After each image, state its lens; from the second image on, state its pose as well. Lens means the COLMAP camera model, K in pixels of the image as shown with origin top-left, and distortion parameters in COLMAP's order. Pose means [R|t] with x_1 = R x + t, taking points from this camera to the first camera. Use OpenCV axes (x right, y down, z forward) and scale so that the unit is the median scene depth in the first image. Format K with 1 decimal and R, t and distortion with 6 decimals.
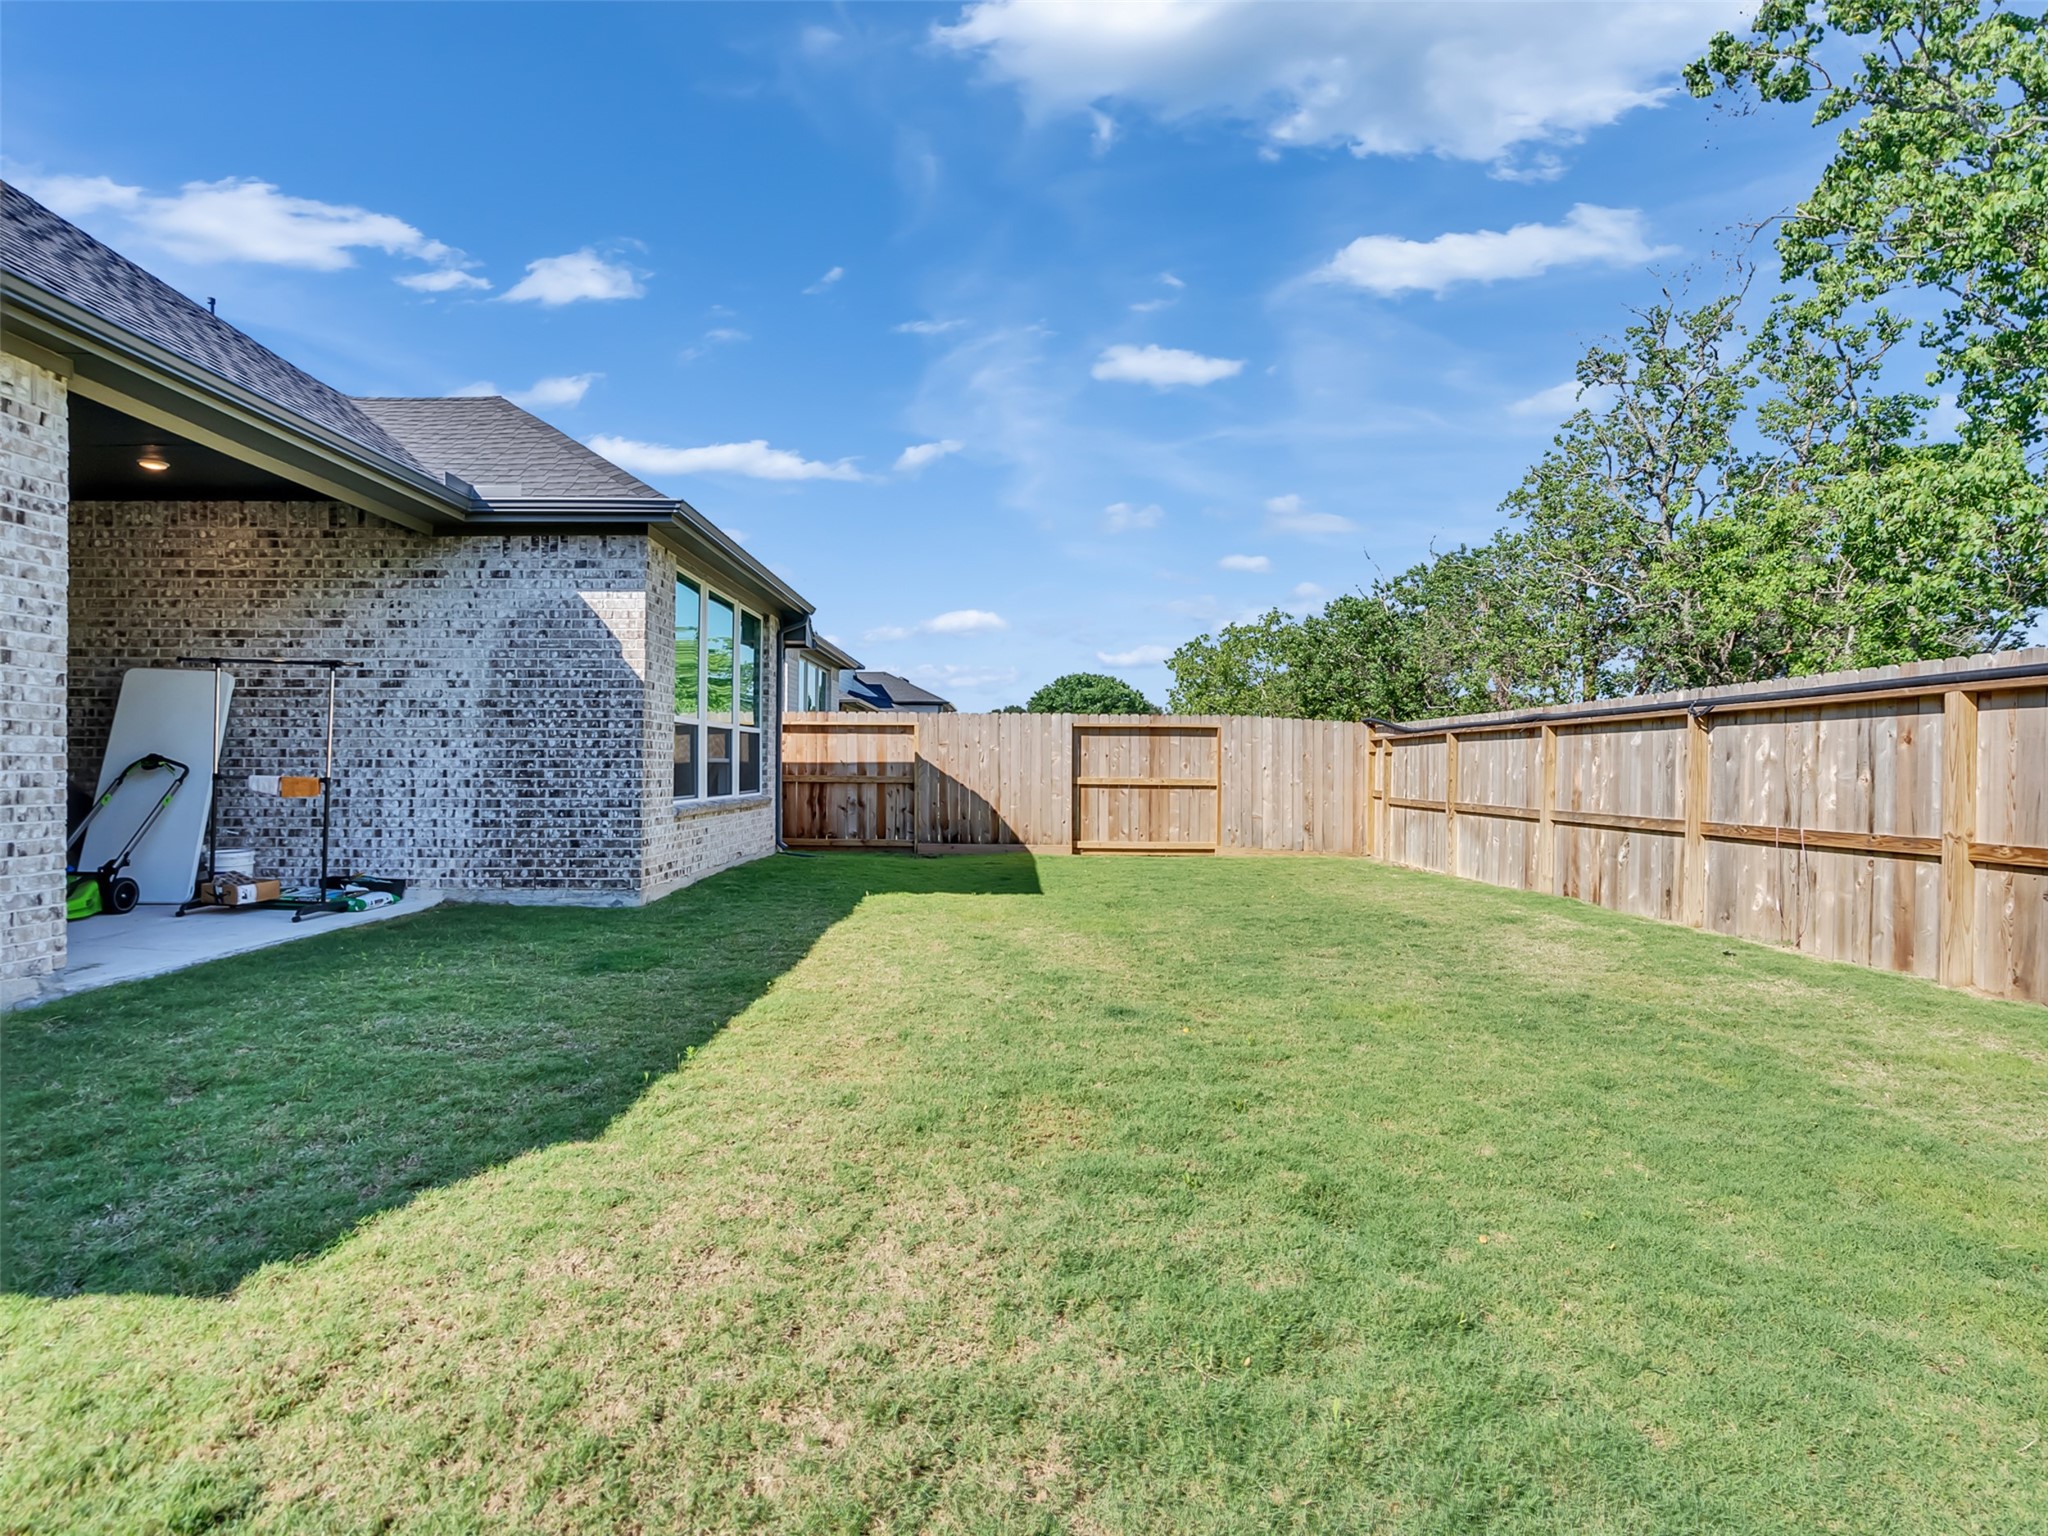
lens RADIAL K [[1047.0, 0, 1011.1], [0, 1047.0, 770.5], [0, 0, 1]] dist [-0.005870, 0.005211]
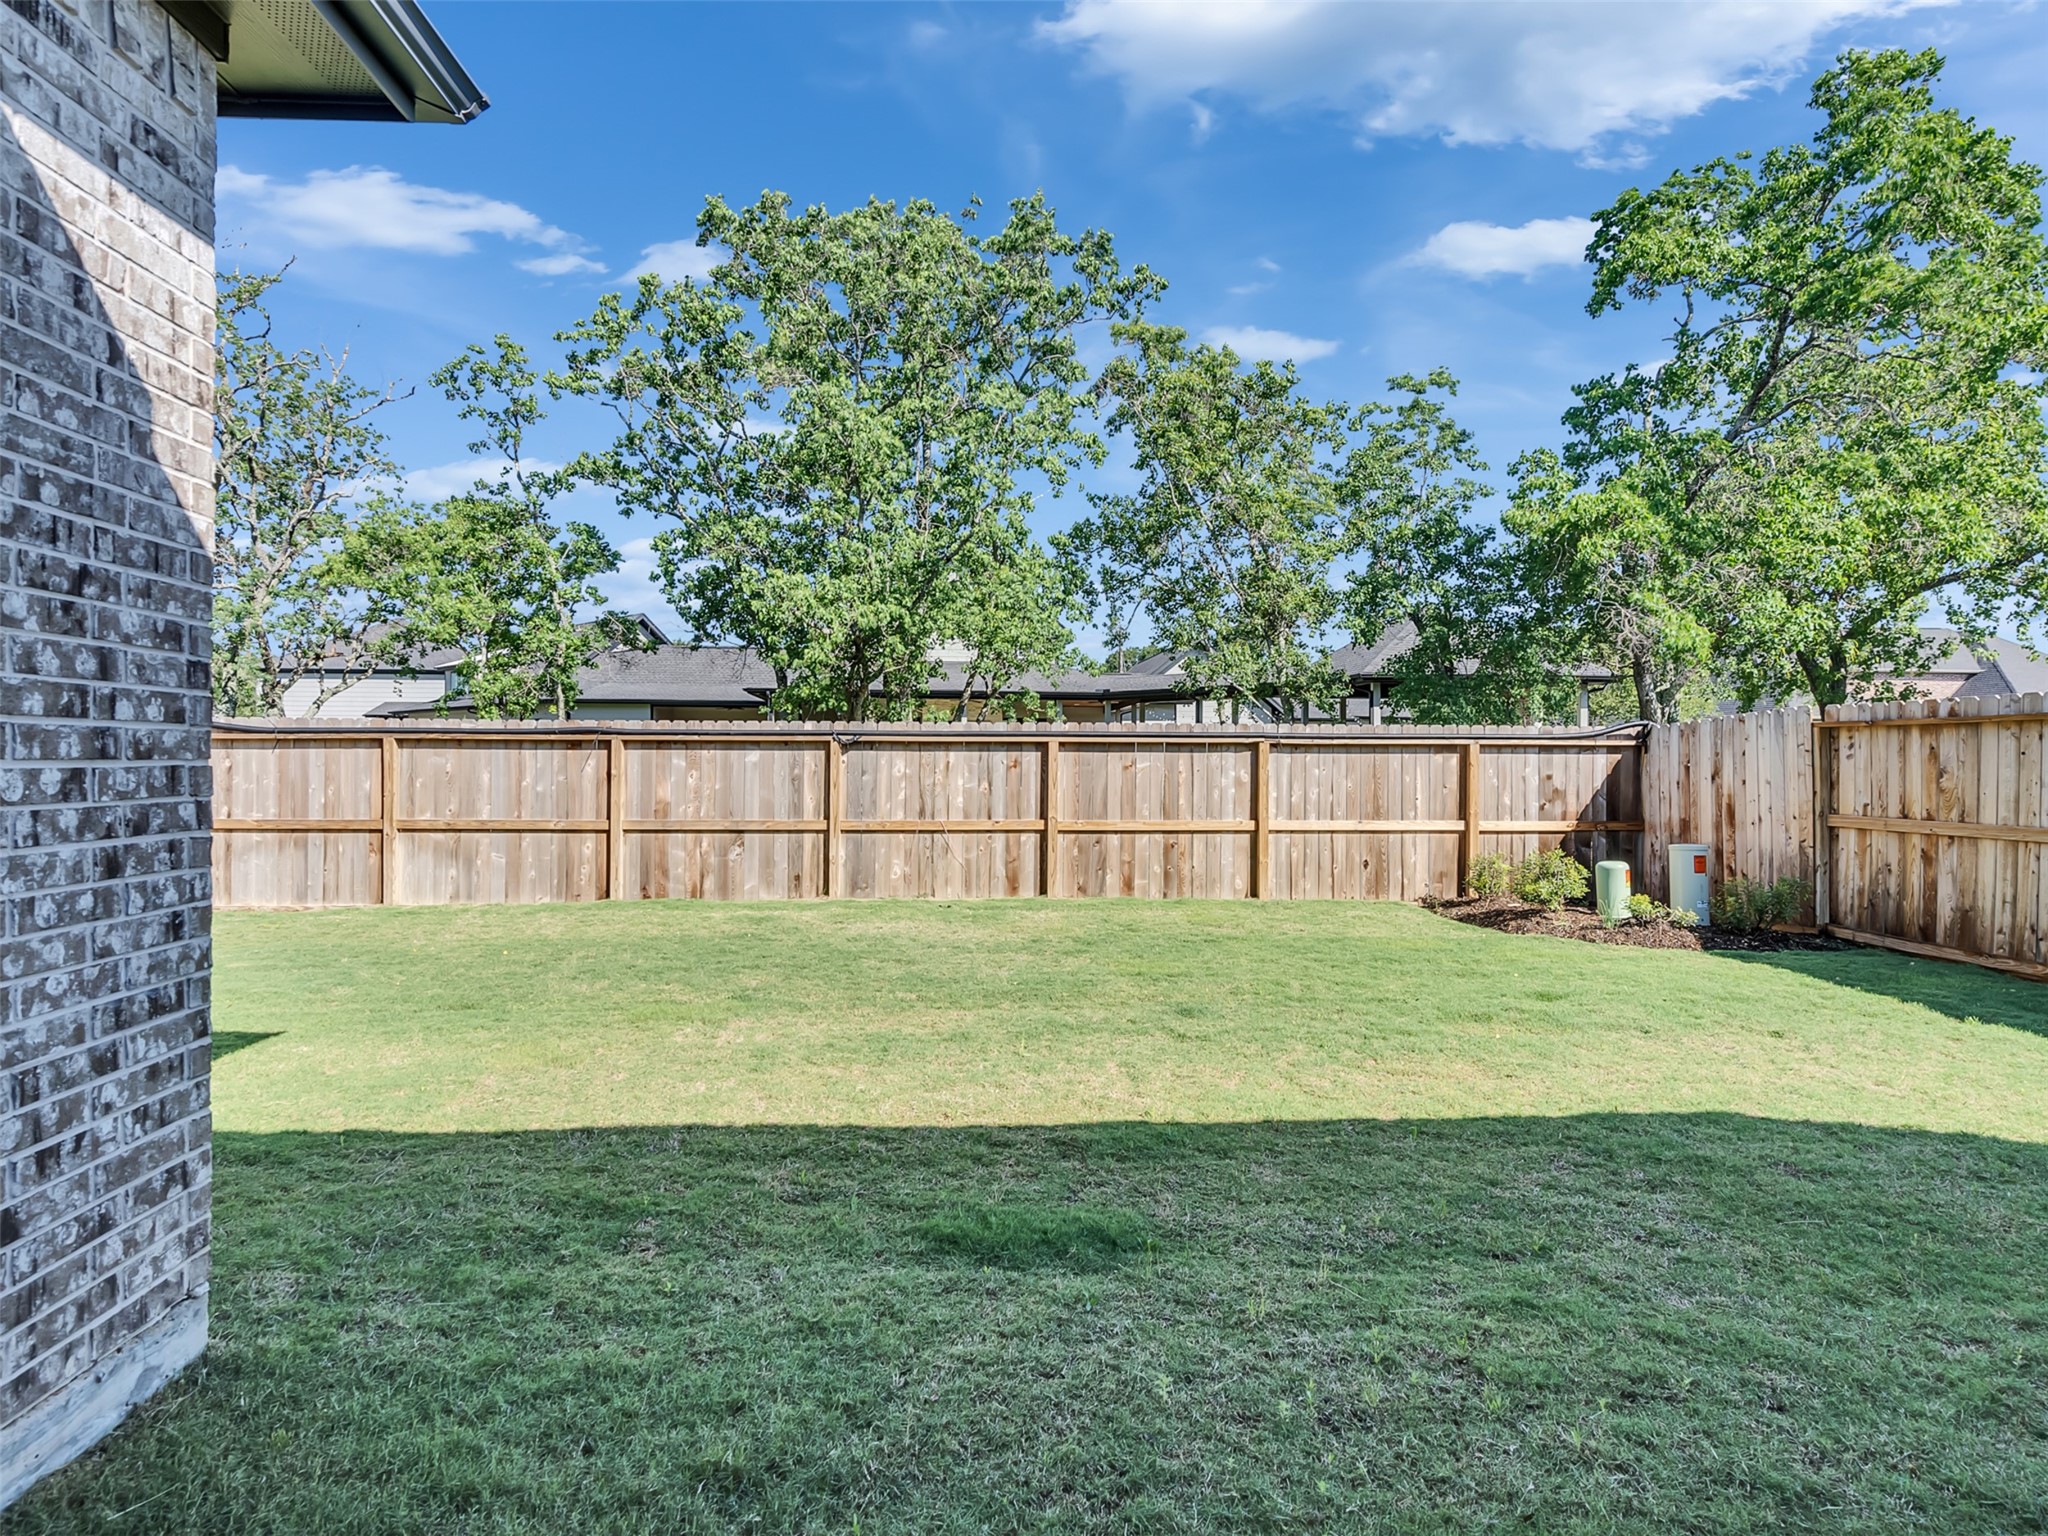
lens RADIAL K [[1047.0, 0, 1012.7], [0, 1047.0, 773.7], [0, 0, 1]] dist [-0.005870, 0.005211]
pose [[-0.064139, -0.016744, 0.997801, -0.652380], [-0.002824, 0.999858, 0.016597, -0.032342], [-0.997937, -0.001753, -0.064177, 0.796487]]
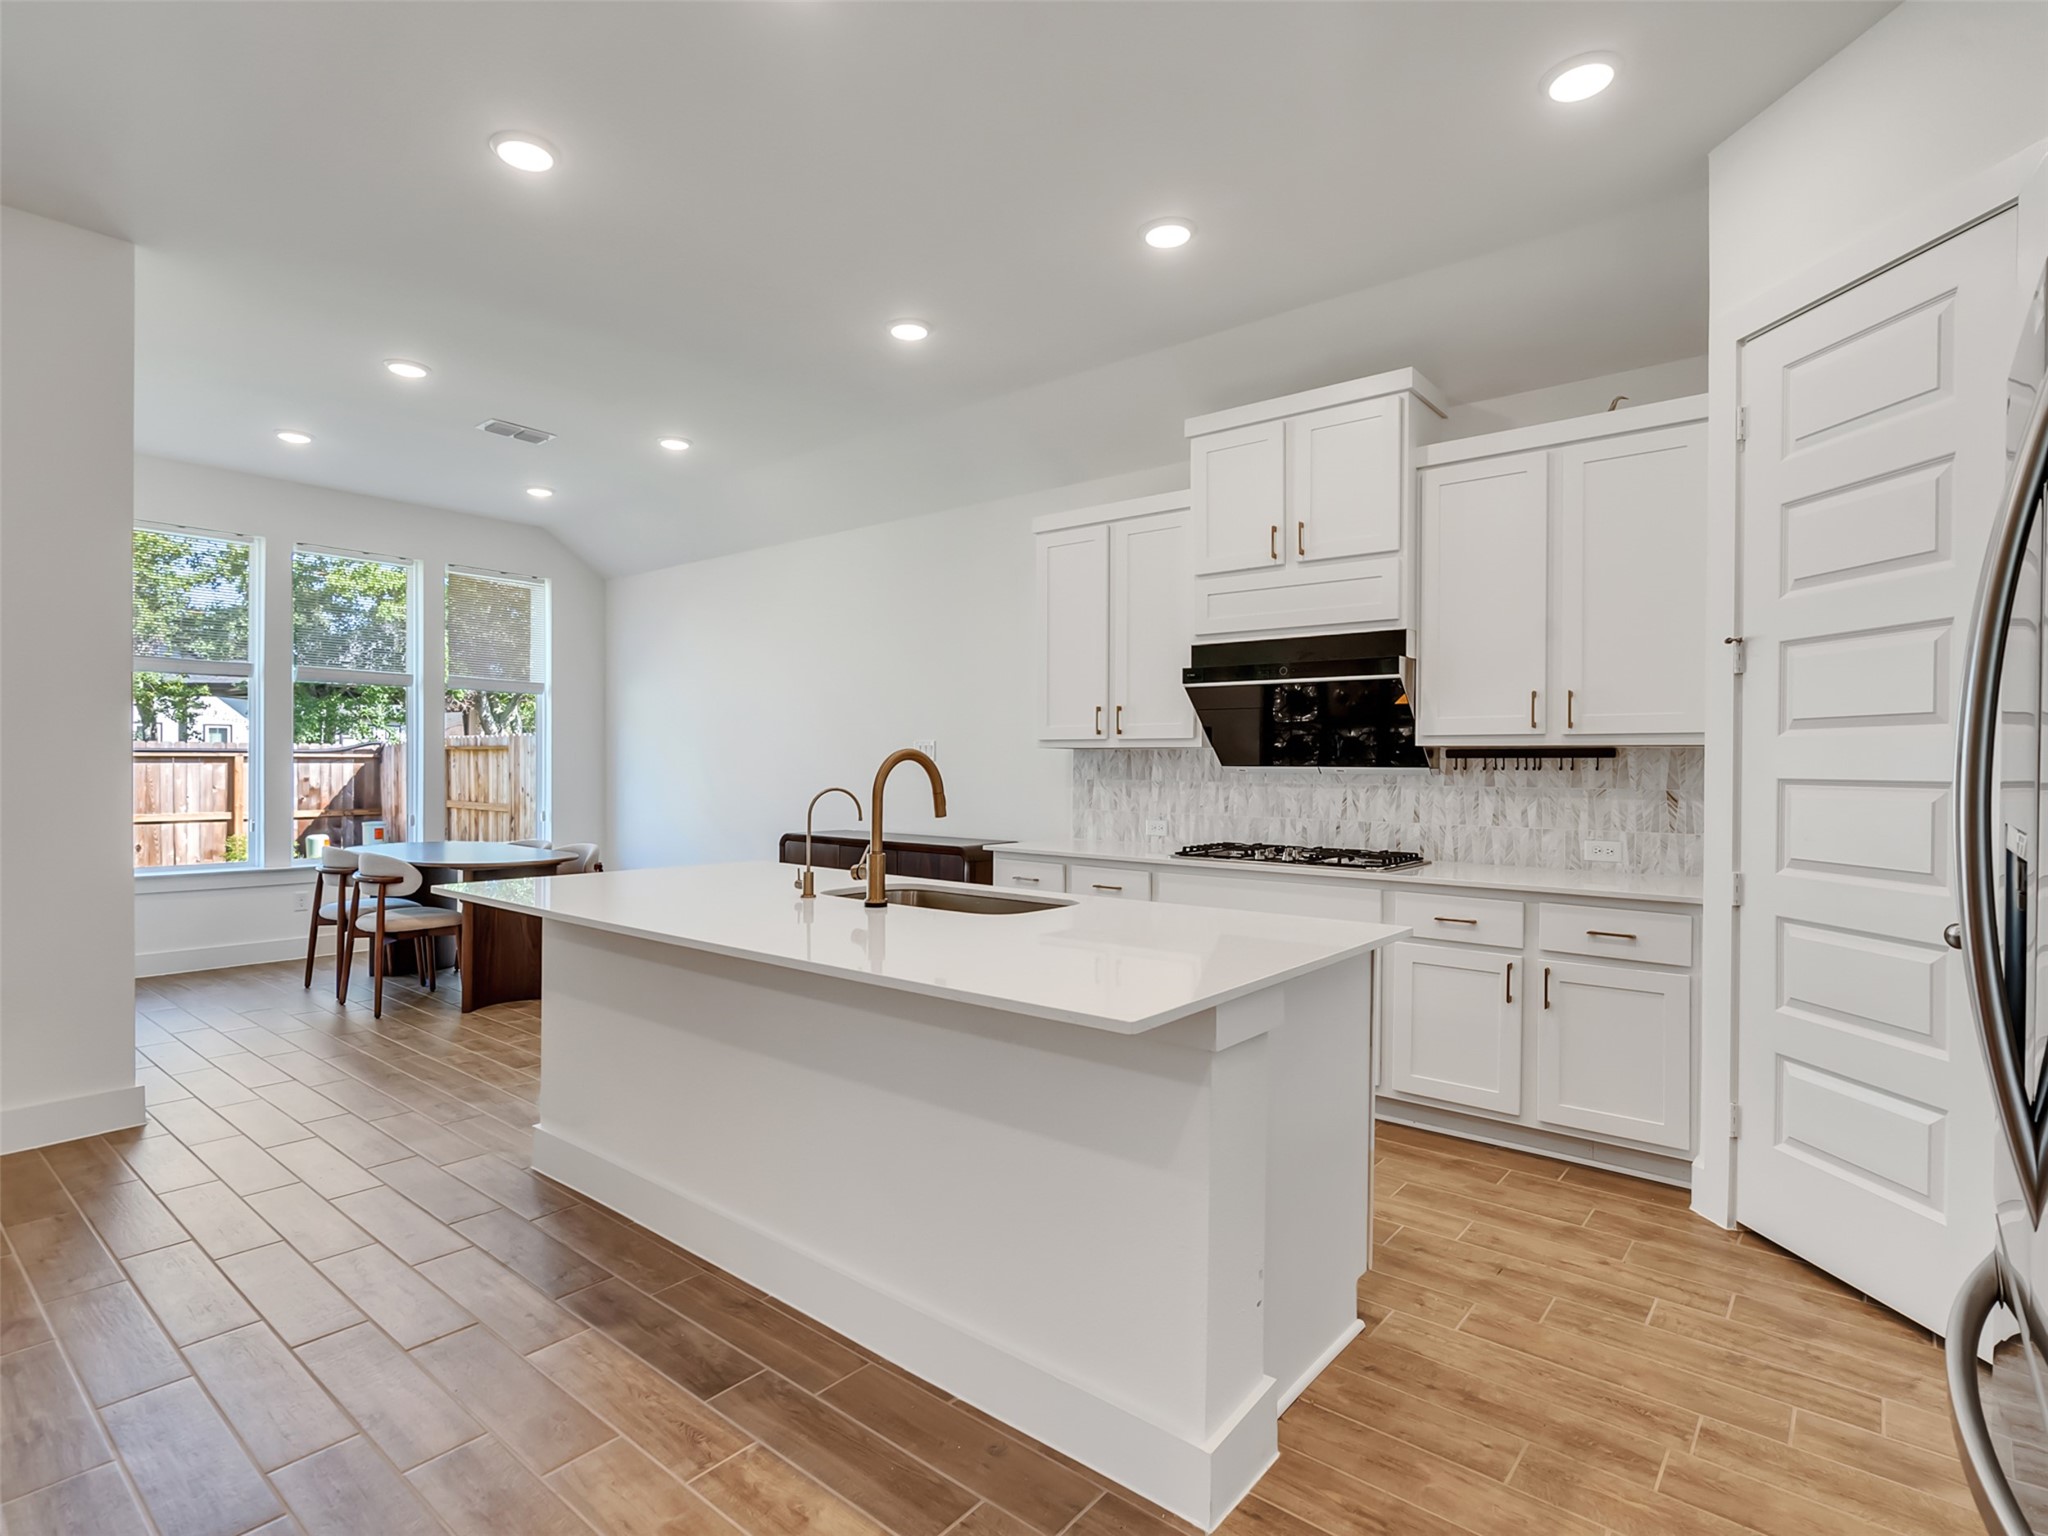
lens RADIAL K [[1047.0, 0, 1005.1], [0, 1047.0, 765.4], [0, 0, 1]] dist [-0.005870, 0.005211]
pose [[-0.768463, -0.010306, 0.639811, -1.527353], [-0.007353, 0.999947, 0.007275, -0.055212], [-0.639852, 0.000886, -0.768498, 0.676091]]
